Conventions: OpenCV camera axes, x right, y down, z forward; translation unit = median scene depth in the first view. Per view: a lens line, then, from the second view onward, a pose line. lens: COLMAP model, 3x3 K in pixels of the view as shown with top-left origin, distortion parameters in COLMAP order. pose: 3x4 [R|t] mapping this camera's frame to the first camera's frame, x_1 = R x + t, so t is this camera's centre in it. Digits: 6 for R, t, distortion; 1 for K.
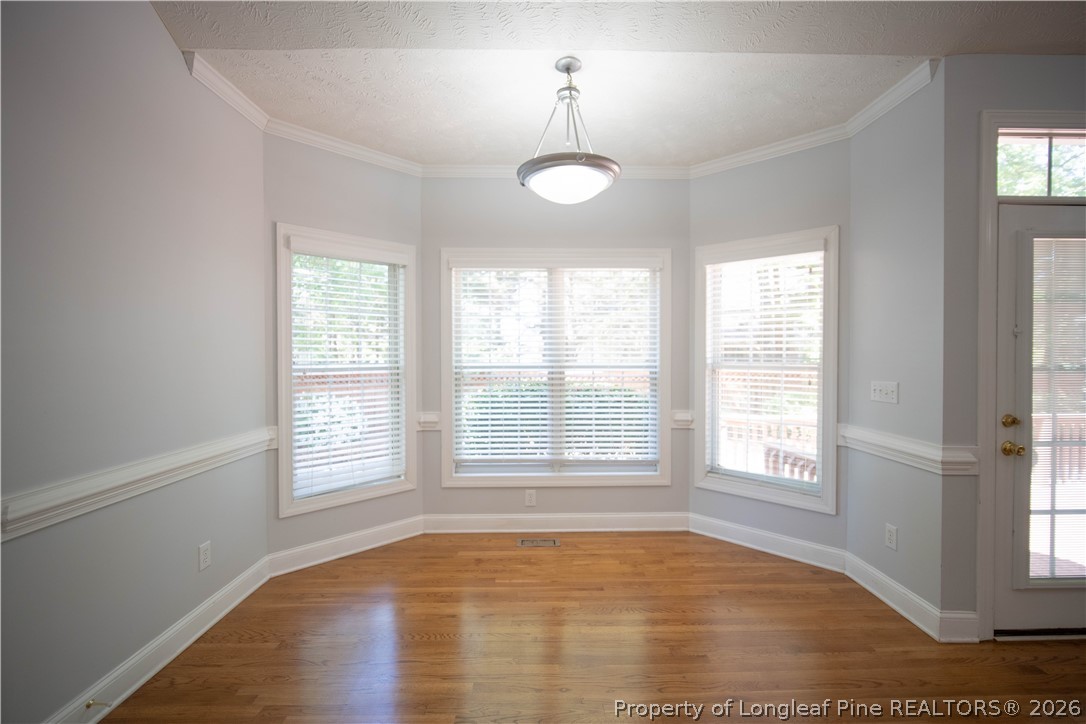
lens RADIAL K [[482.8, 0, 543.0], [0, 482.8, 362.0], [0, 0, 1]] dist [-0.023135, 0.011338]
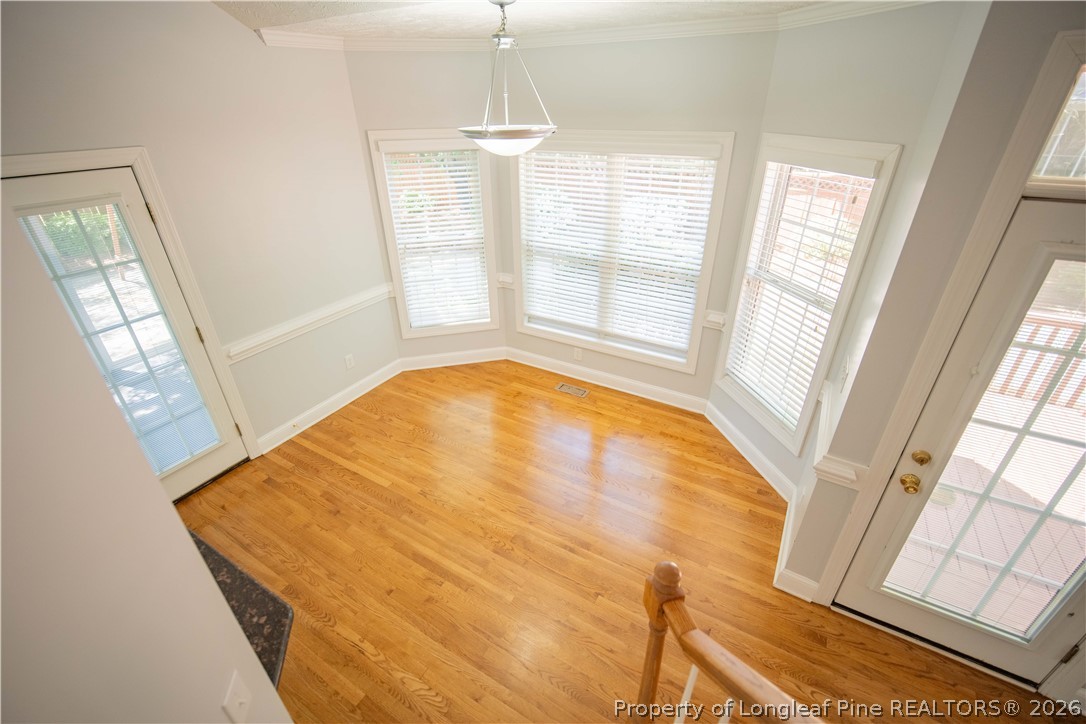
lens RADIAL K [[469.4, 0, 543.8], [0, 469.4, 363.5], [0, 0, 1]] dist [-0.004854, -0.000096]
pose [[0.854364, 0.247368, -0.457025, 0.556328], [-0.001463, 0.880585, 0.473886, -0.326802], [0.519674, -0.404202, 0.752702, 0.049456]]
